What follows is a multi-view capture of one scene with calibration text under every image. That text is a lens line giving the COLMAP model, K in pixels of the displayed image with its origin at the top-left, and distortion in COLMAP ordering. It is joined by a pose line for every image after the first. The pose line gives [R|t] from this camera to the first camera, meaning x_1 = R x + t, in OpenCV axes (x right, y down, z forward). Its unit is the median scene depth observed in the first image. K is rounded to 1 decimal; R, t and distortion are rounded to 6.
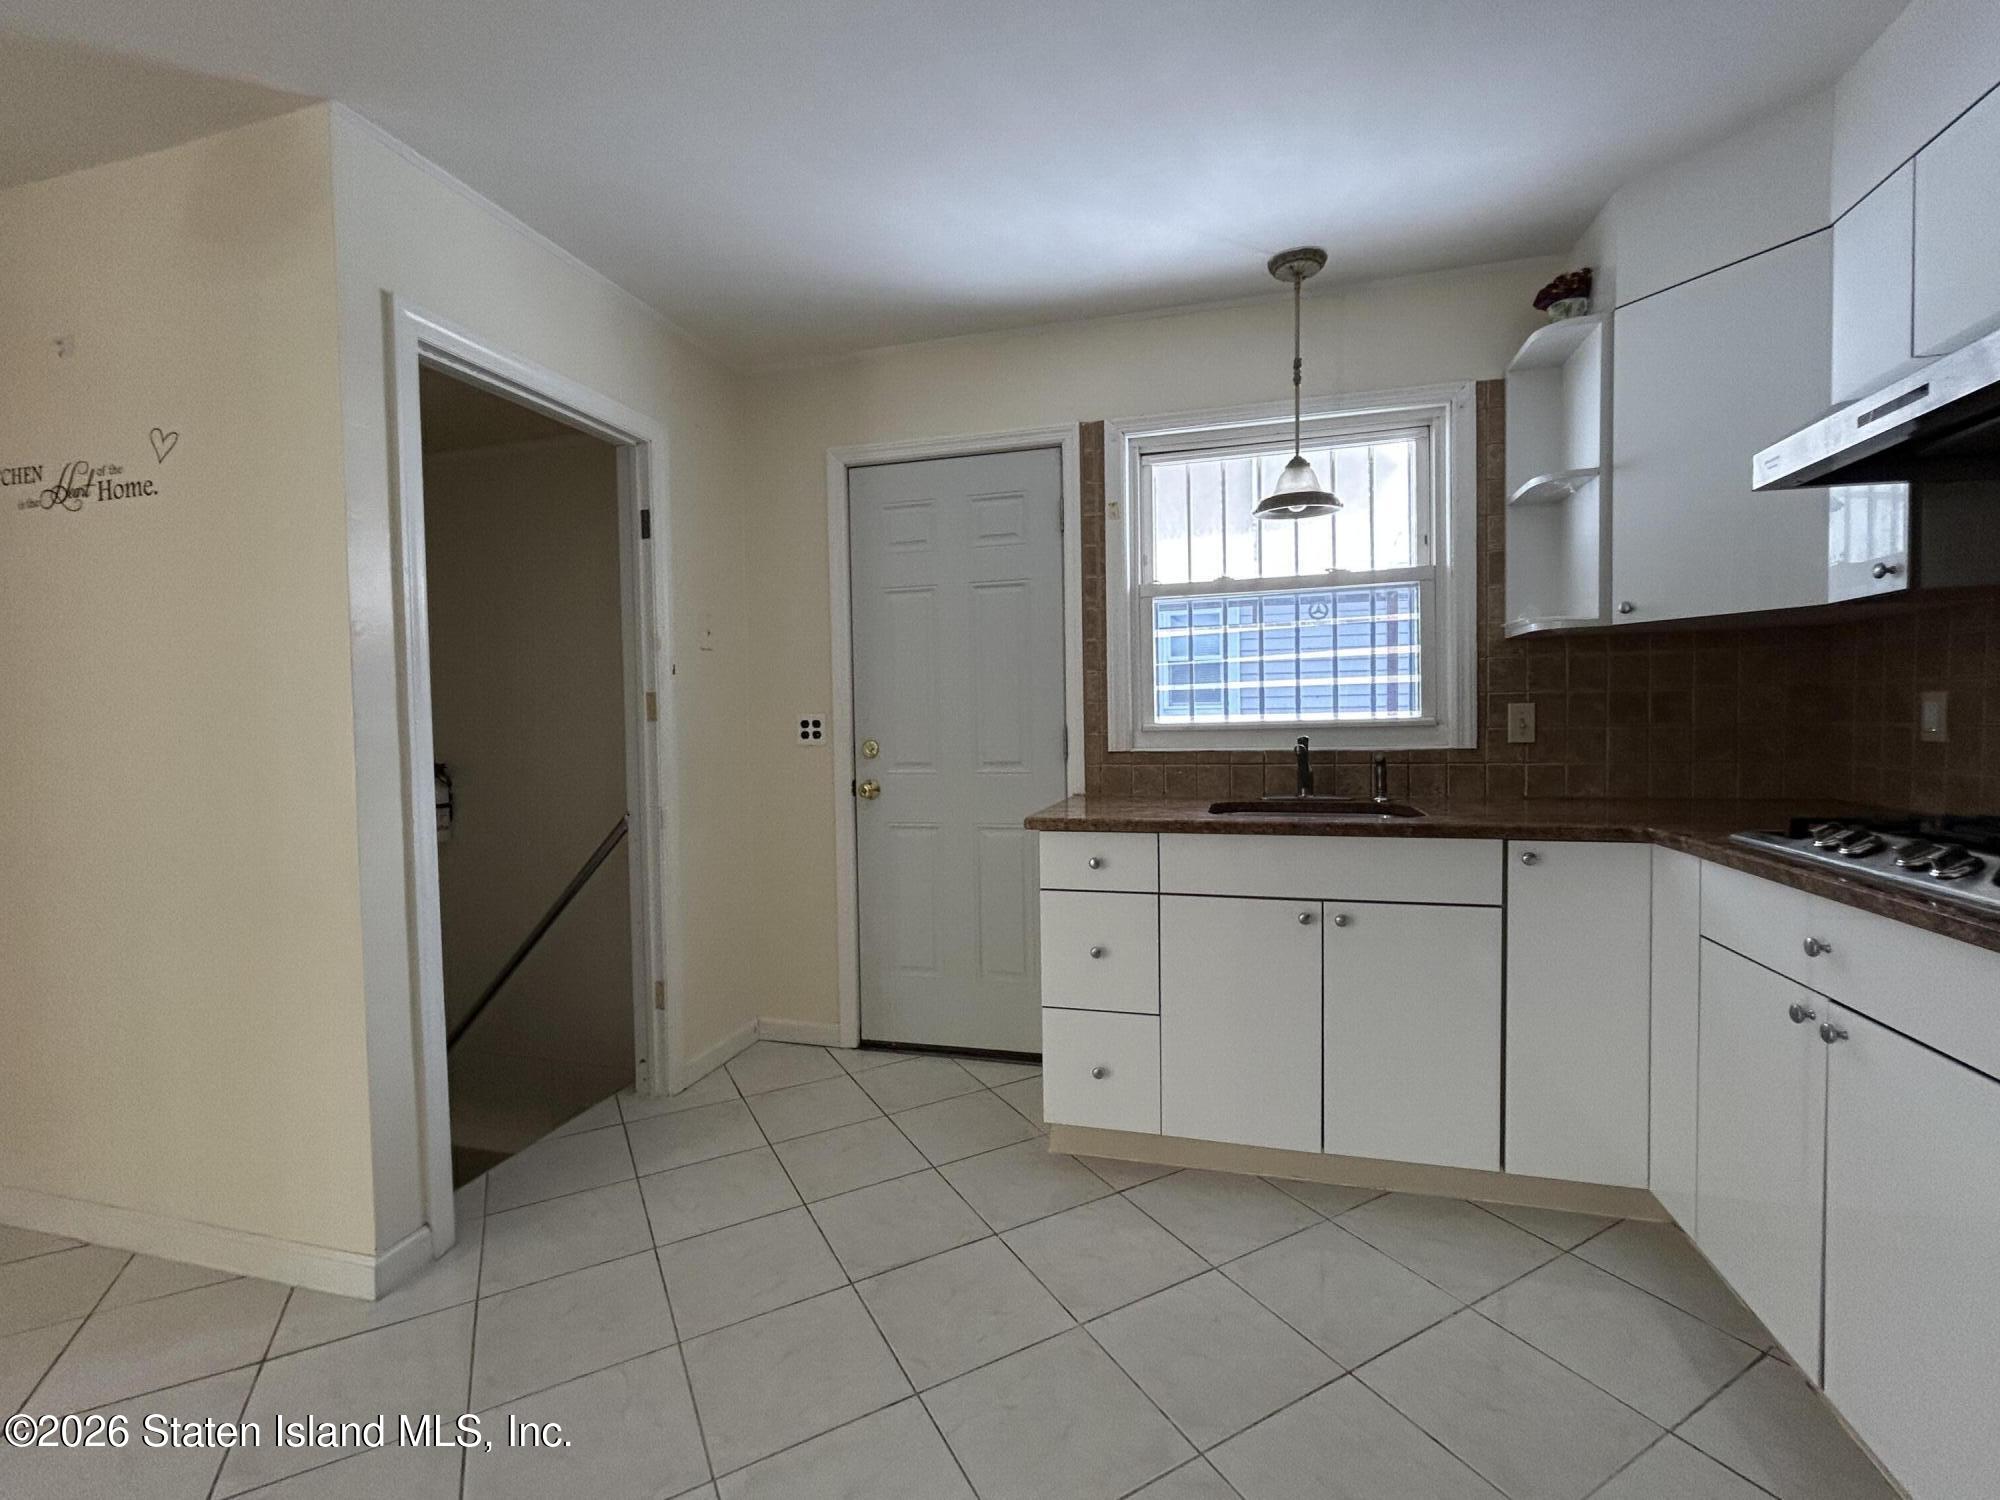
lens RADIAL K [[871.5, 0, 1006.8], [0, 871.5, 754.6], [0, 0, 1]] dist [-0.001120, -0.000773]
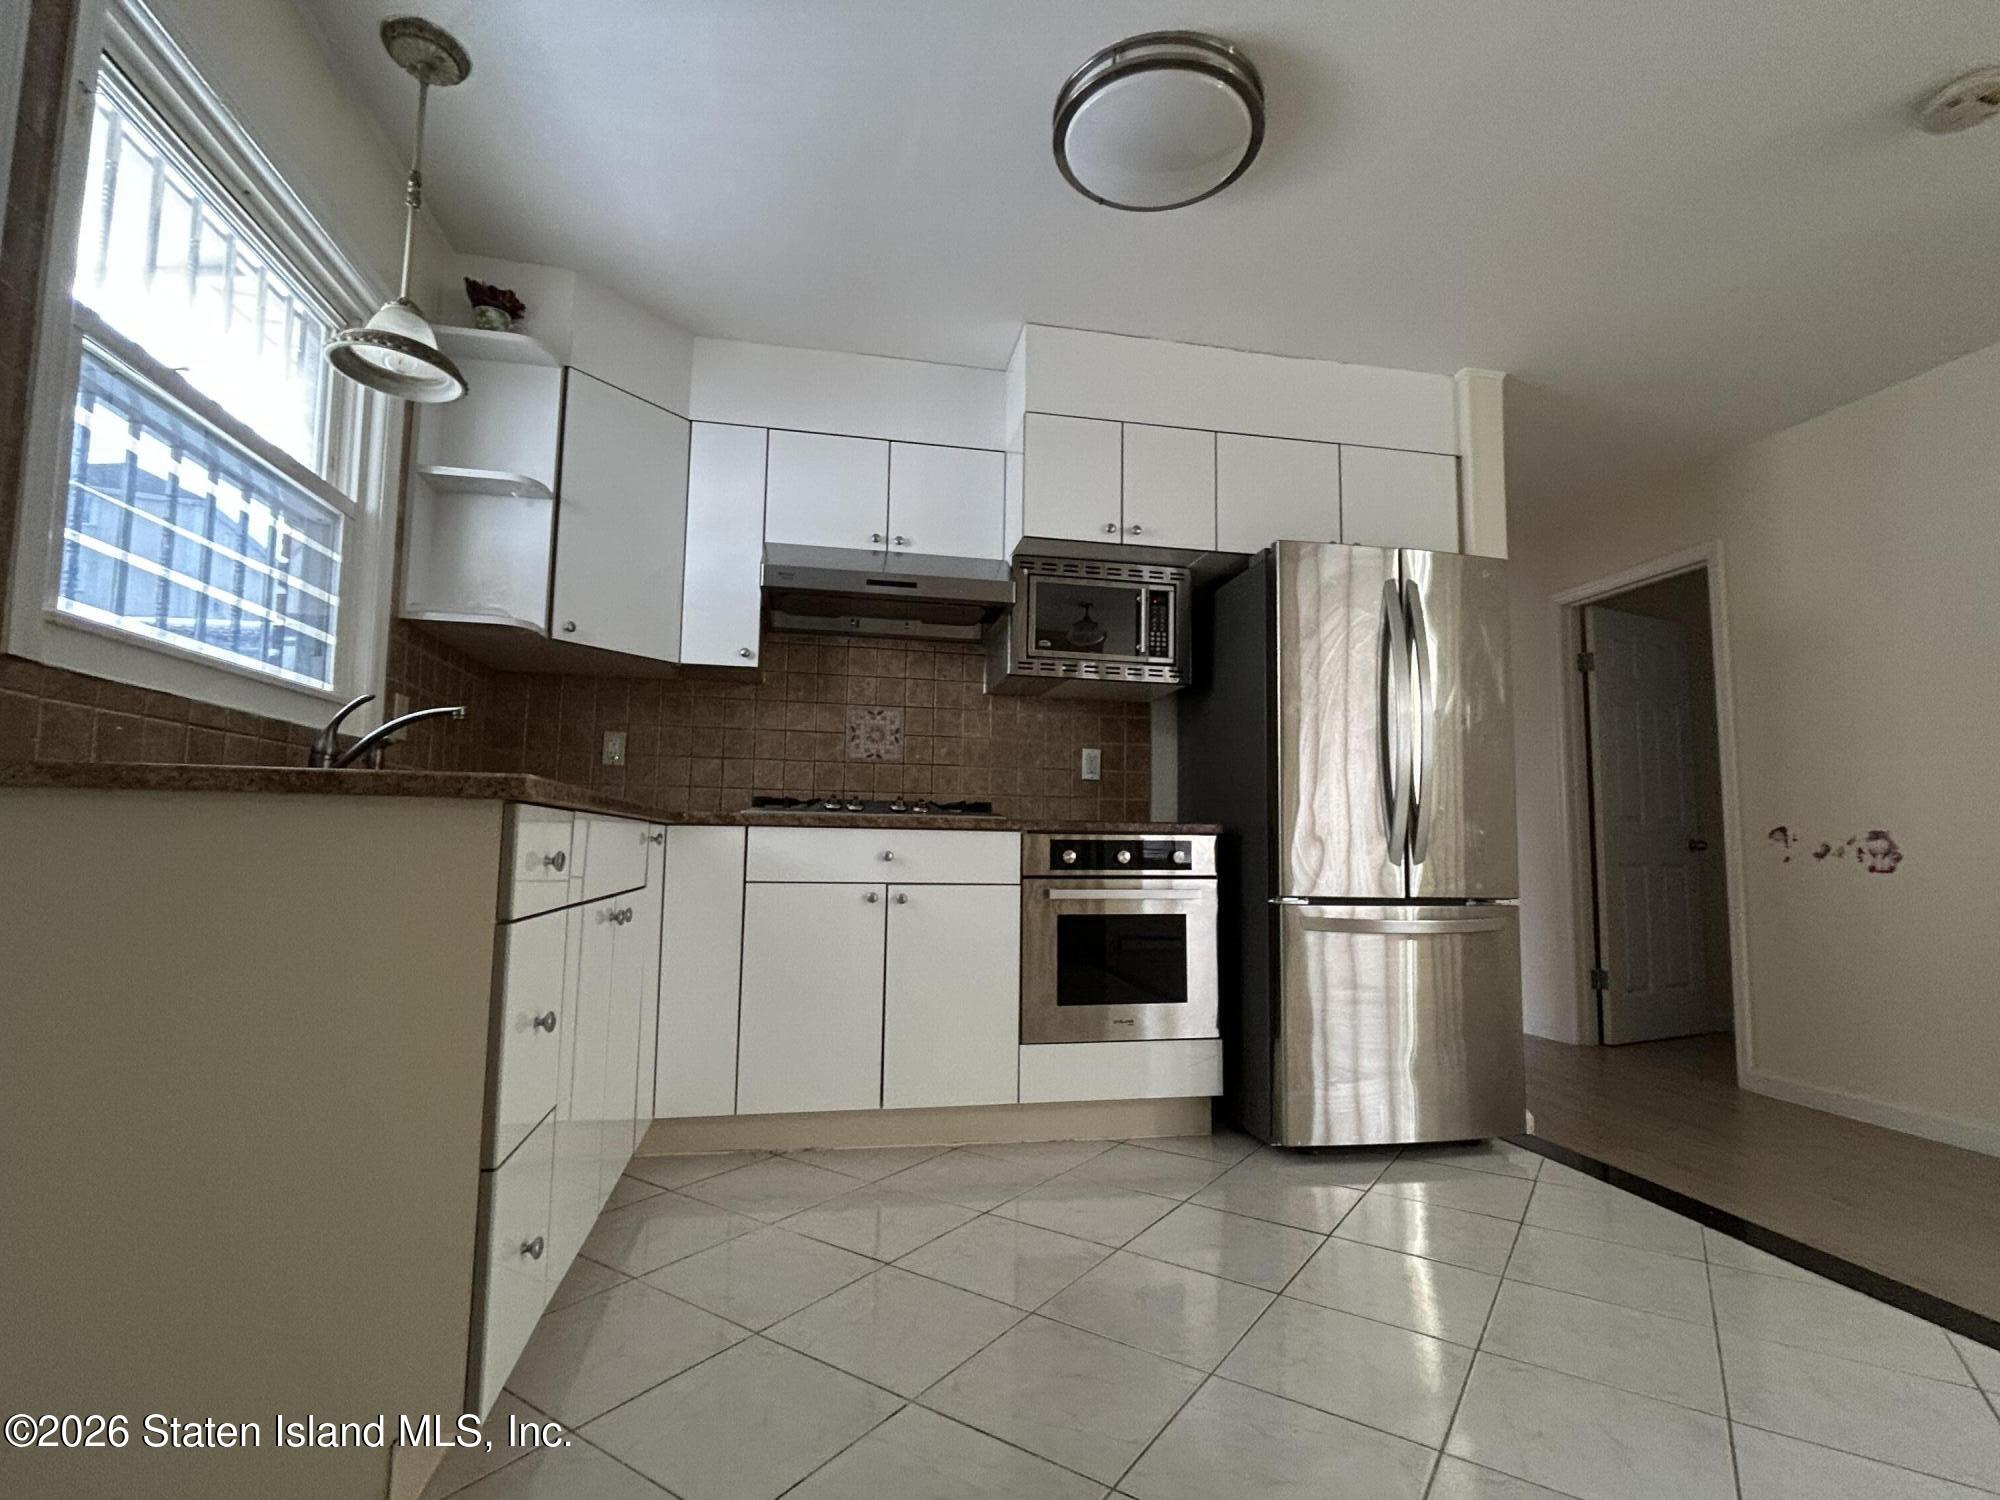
lens RADIAL K [[963.0, 0, 1007.6], [0, 963.0, 756.6], [0, 0, 1]] dist [-0.001319, -0.000986]
pose [[-0.462545, 0.094338, 0.881562, -0.528728], [0.030349, 0.995425, -0.090599, 0.107188], [-0.886076, -0.015152, -0.463292, 0.905205]]
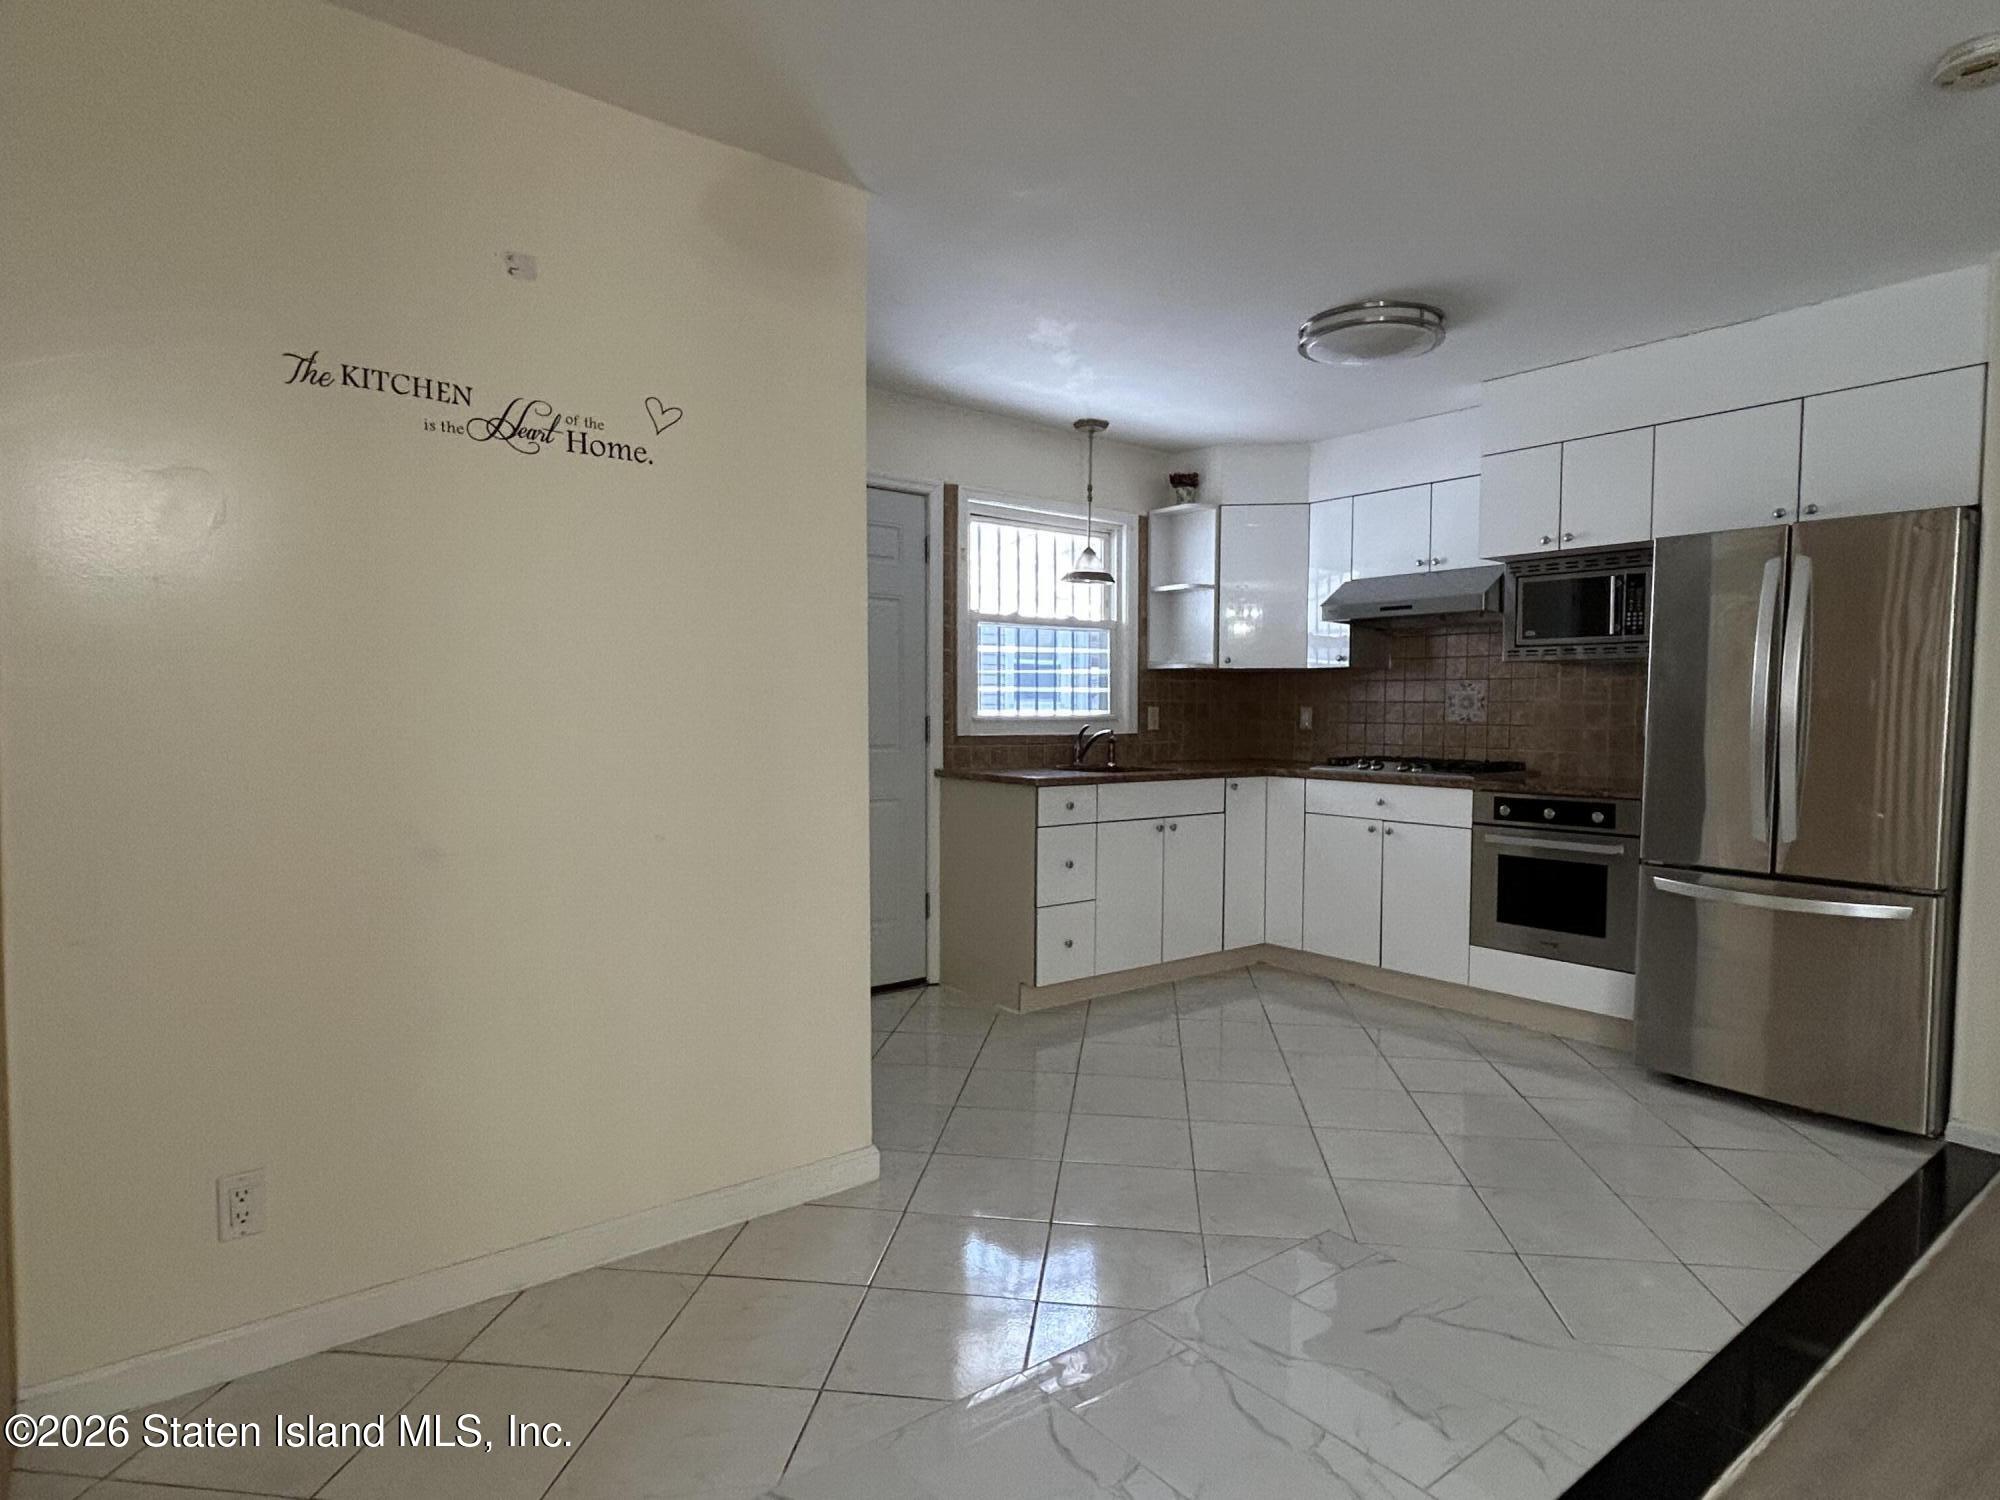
lens RADIAL K [[1100.8, 0, 1000.8], [0, 1100.8, 761.9], [0, 0, 1]] dist [-0.000145, -0.000970]
pose [[0.589065, -0.016917, 0.807908, -1.338800], [0.016127, 0.999828, 0.009177, 0.024100], [-0.807924, 0.007623, 0.589237, -0.035948]]
